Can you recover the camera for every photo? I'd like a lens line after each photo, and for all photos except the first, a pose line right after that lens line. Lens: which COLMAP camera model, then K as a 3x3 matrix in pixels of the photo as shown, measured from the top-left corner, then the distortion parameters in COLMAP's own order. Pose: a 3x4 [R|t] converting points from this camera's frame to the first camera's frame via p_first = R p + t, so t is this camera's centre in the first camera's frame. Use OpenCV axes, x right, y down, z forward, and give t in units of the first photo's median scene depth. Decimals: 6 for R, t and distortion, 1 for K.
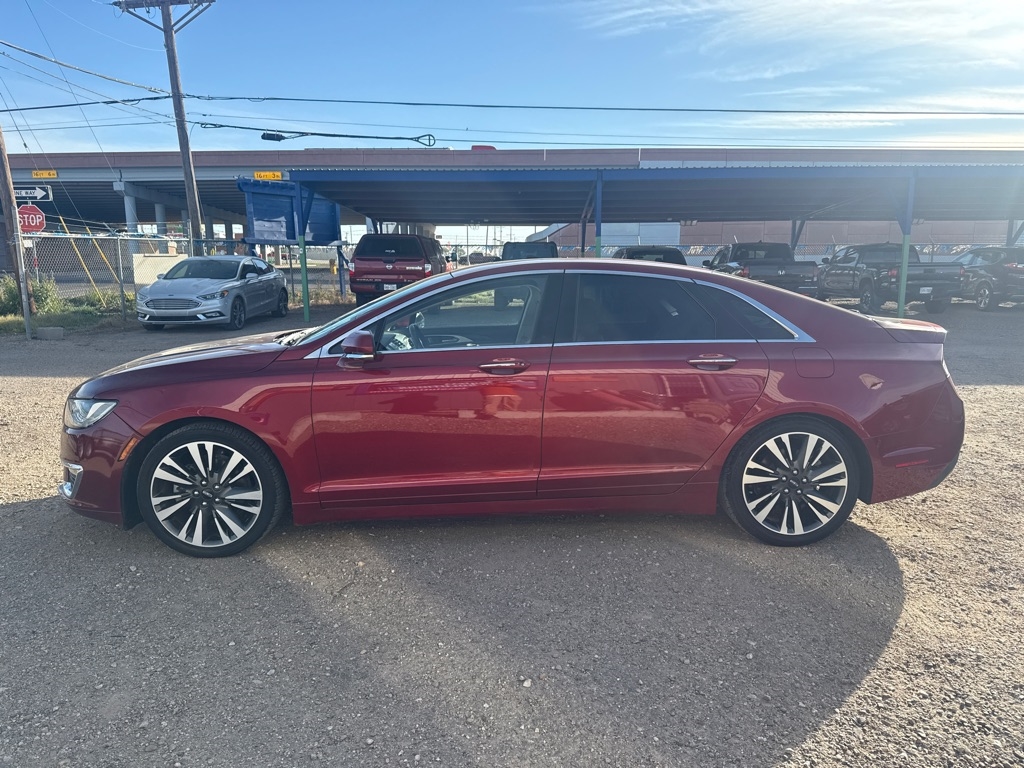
lens RADIAL K [[728.0, 0, 512.0], [0, 728.0, 384.0], [0, 0, 1]] dist [0.003267, -0.040911]
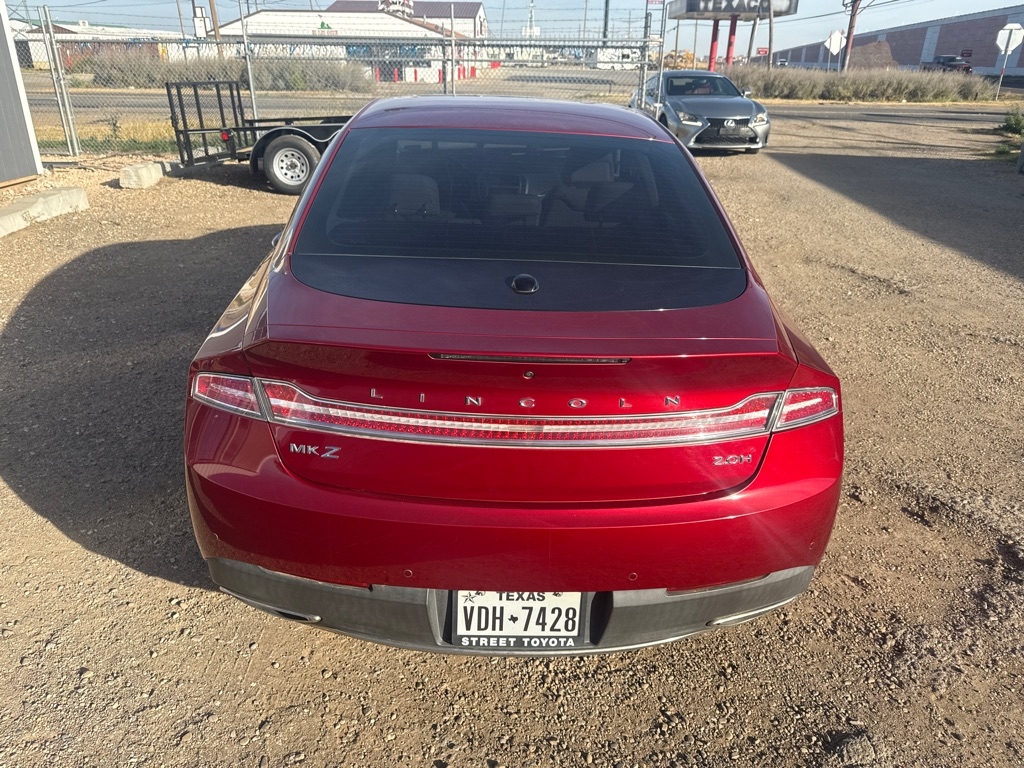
lens RADIAL K [[723.4, 0, 509.5], [0, 723.4, 387.2], [0, 0, 1]] dist [0.003889, -0.006780]
pose [[0.009014, 0.406812, -0.913468, 0.214898], [-0.184592, 0.898482, 0.398316, -0.049977], [0.982774, 0.165029, 0.083194, 0.241683]]
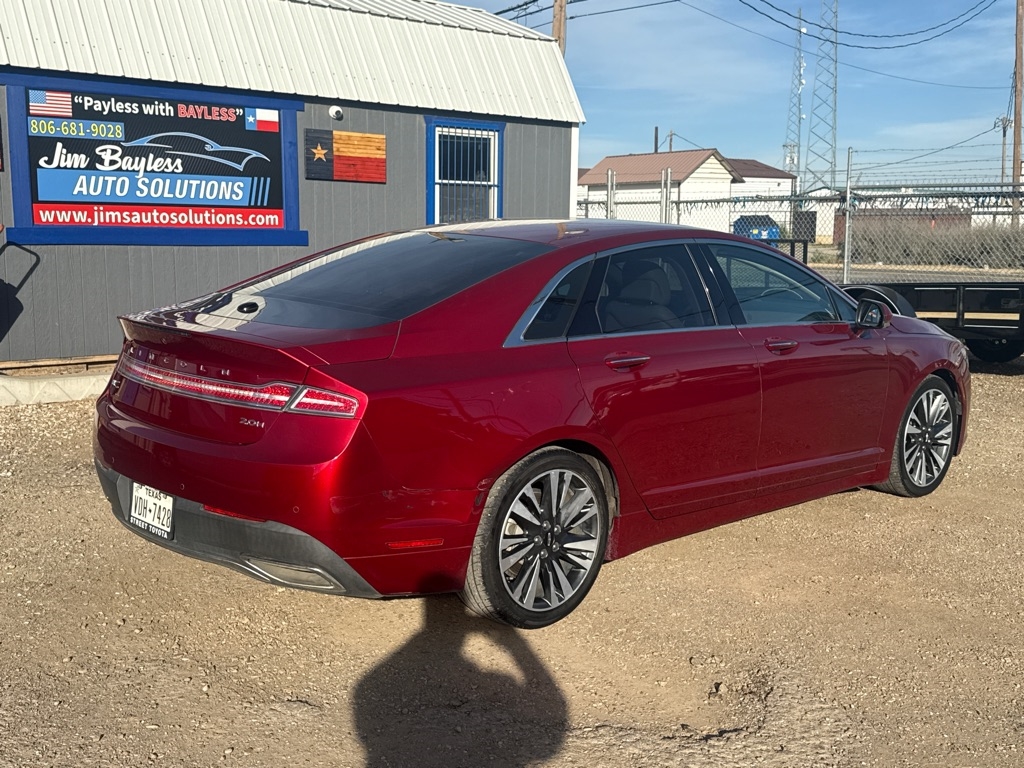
lens RADIAL K [[1129.3, 0, 512.0], [0, 1129.3, 384.0], [0, 0, 1]] dist [0.220118, -0.569924]
pose [[-0.732401, 0.082975, -0.675799, 0.239539], [-0.126826, 0.958550, 0.255140, -0.075950], [0.668958, 0.272574, -0.691520, 0.454122]]
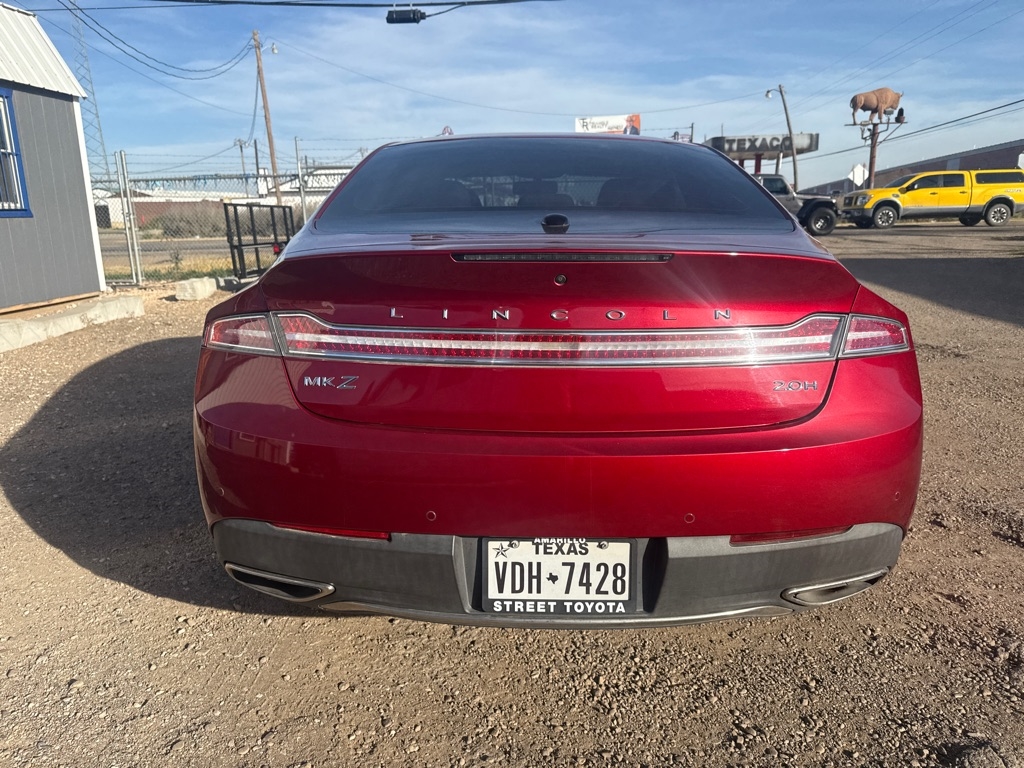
lens RADIAL K [[723.8, 0, 515.9], [0, 723.8, 385.6], [0, 0, 1]] dist [0.007451, -0.012040]
pose [[-0.032965, 0.231955, -0.972168, 0.215338], [-0.147002, 0.960992, 0.234273, -0.024347], [0.988587, 0.150634, 0.002418, 0.247528]]
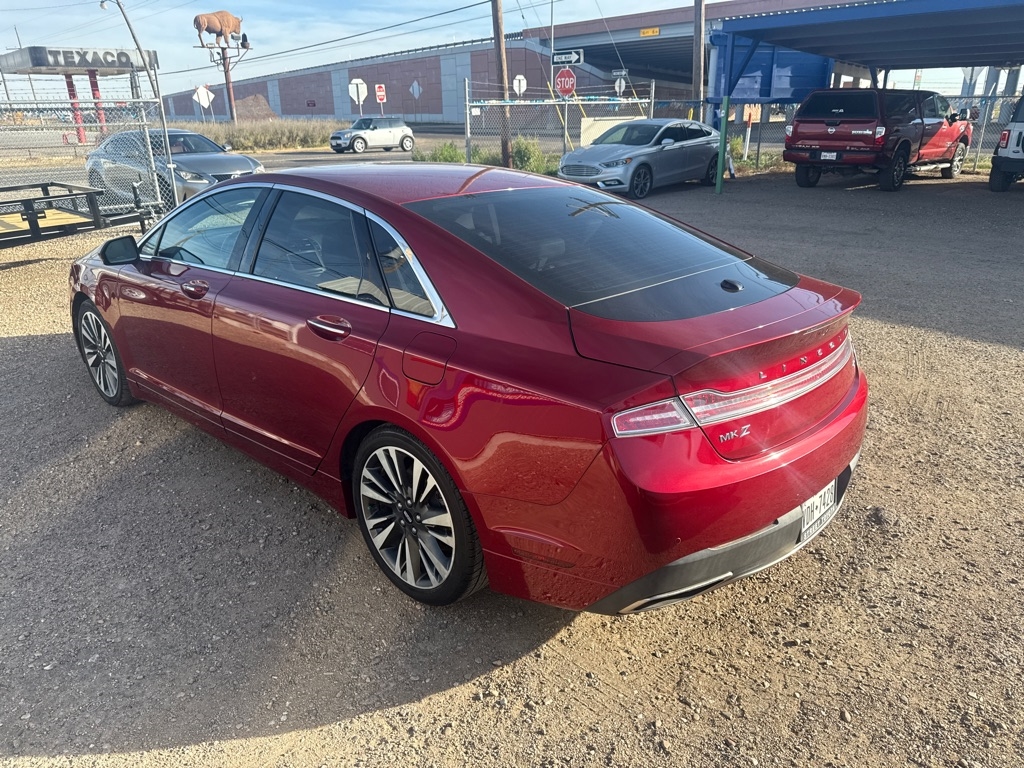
lens RADIAL K [[723.8, 0, 515.9], [0, 723.8, 385.6], [0, 0, 1]] dist [0.007451, -0.012040]
pose [[0.720042, 0.229221, -0.654978, 0.184214], [-0.098569, 0.968082, 0.230436, -0.032984], [0.686894, -0.101363, 0.719654, 0.118433]]
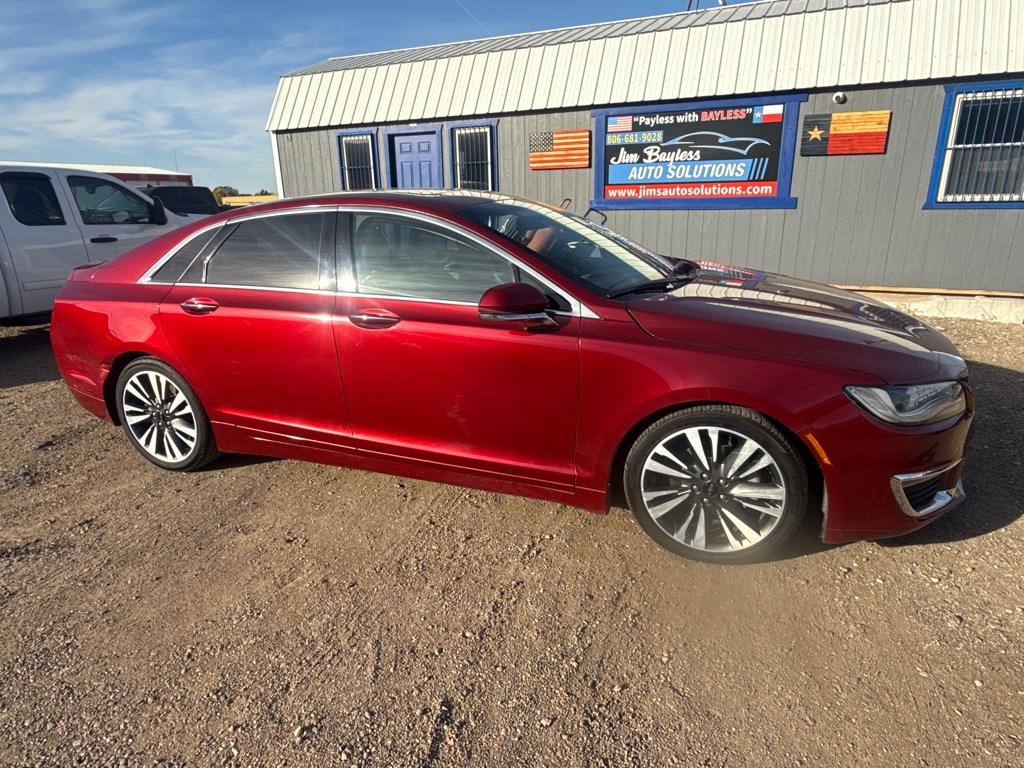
lens RADIAL K [[601.1, 0, 512.0], [0, 601.1, 384.0], [0, 0, 1]] dist [0.002876, -0.002722]
pose [[-0.929500, -0.097248, 0.355769, -0.090400], [0.075432, 0.894097, 0.441475, -0.069382], [-0.361025, 0.437188, -0.823728, 0.415300]]
